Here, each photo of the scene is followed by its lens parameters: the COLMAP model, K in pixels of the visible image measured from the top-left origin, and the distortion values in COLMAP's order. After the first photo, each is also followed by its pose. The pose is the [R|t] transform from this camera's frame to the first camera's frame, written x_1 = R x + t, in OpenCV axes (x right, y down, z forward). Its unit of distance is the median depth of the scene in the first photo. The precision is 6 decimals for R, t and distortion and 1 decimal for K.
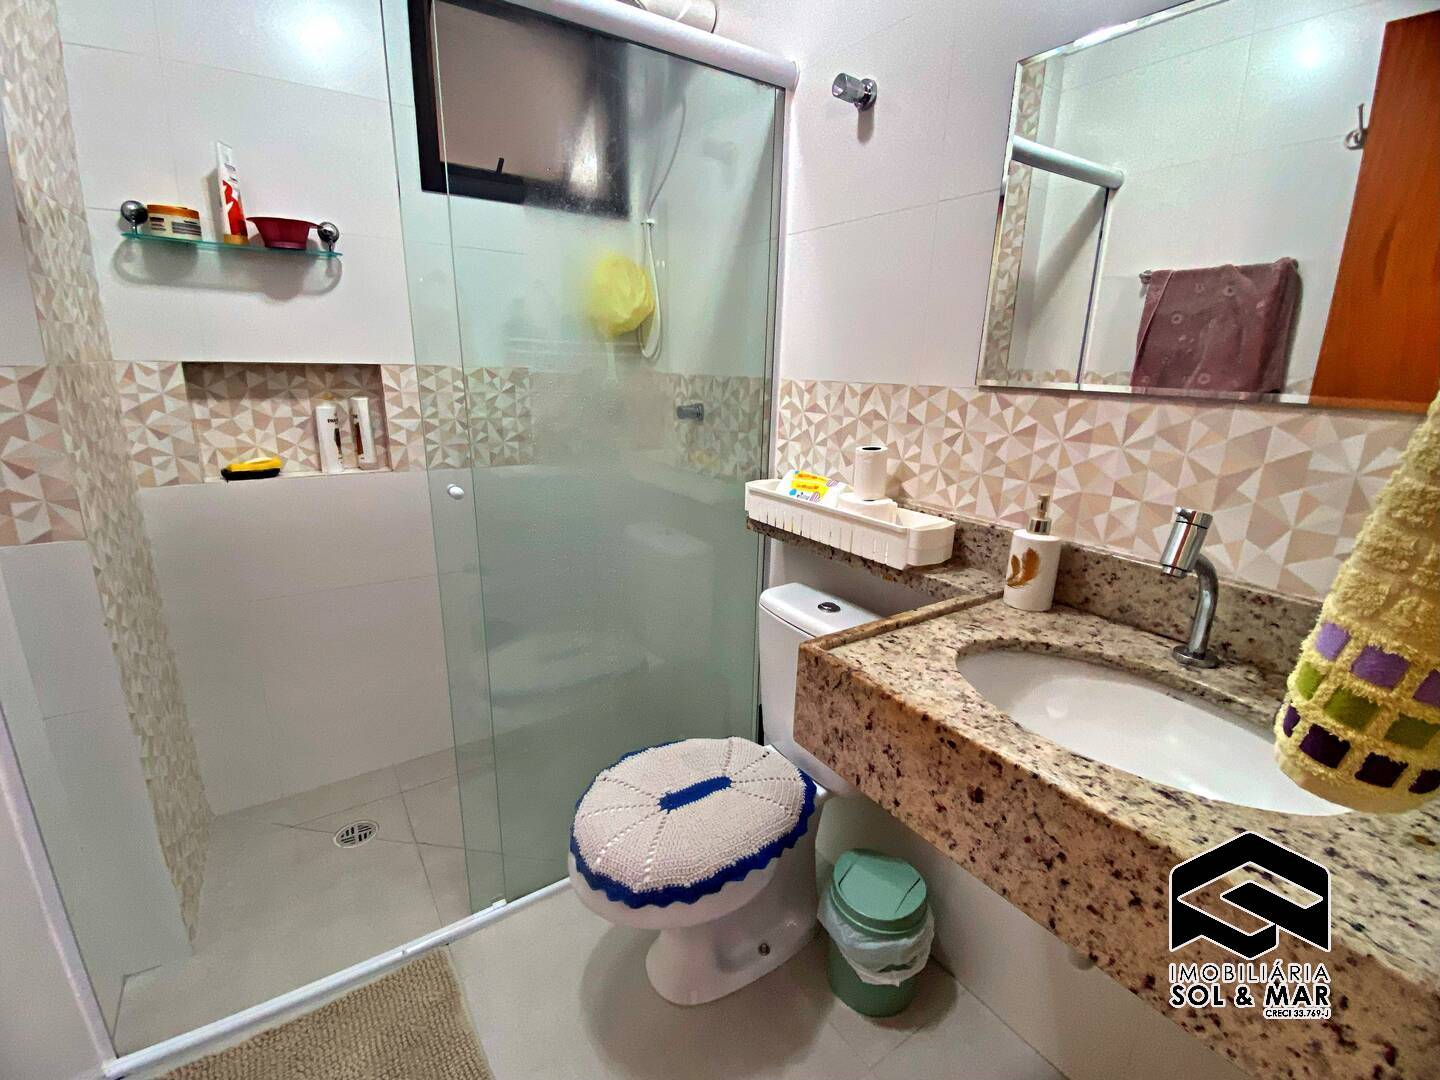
lens RADIAL K [[639.0, 0, 718.0], [0, 639.0, 546.5], [0, 0, 1]] dist [0.026049, -0.024230]
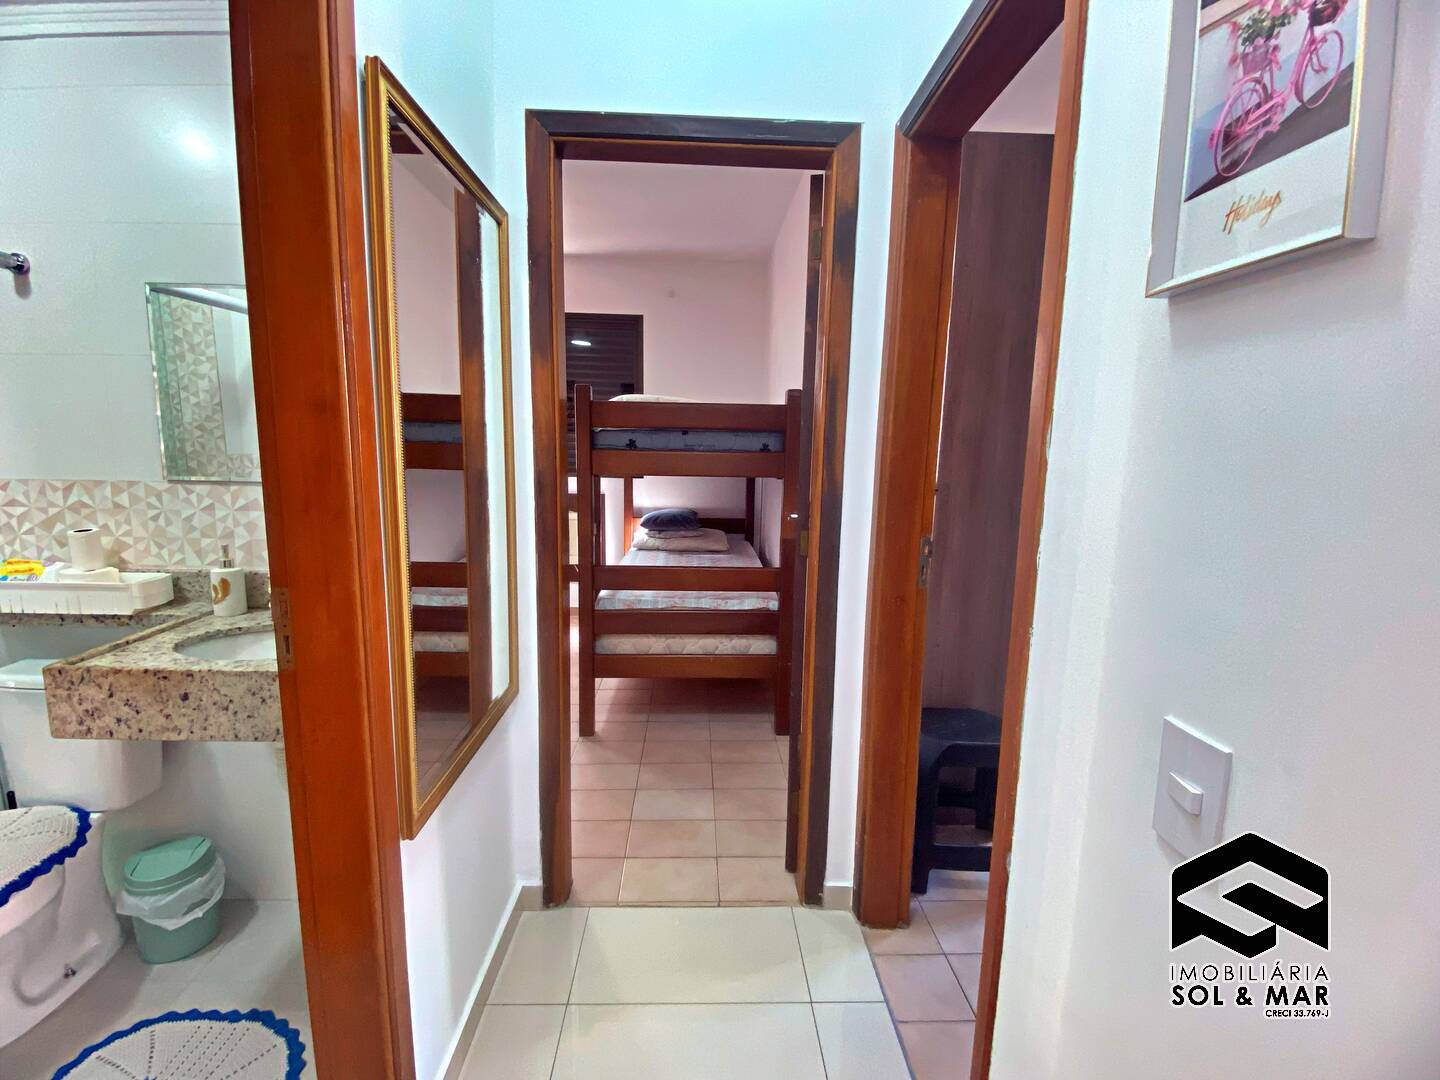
lens RADIAL K [[639.0, 0, 707.9], [0, 639.0, 539.8], [0, 0, 1]] dist [0.026049, -0.024230]
pose [[0.548647, -0.136276, 0.824873, -0.141838], [0.224021, 0.974510, 0.011995, 0.137913], [-0.805482, 0.178208, 0.565191, -0.774396]]
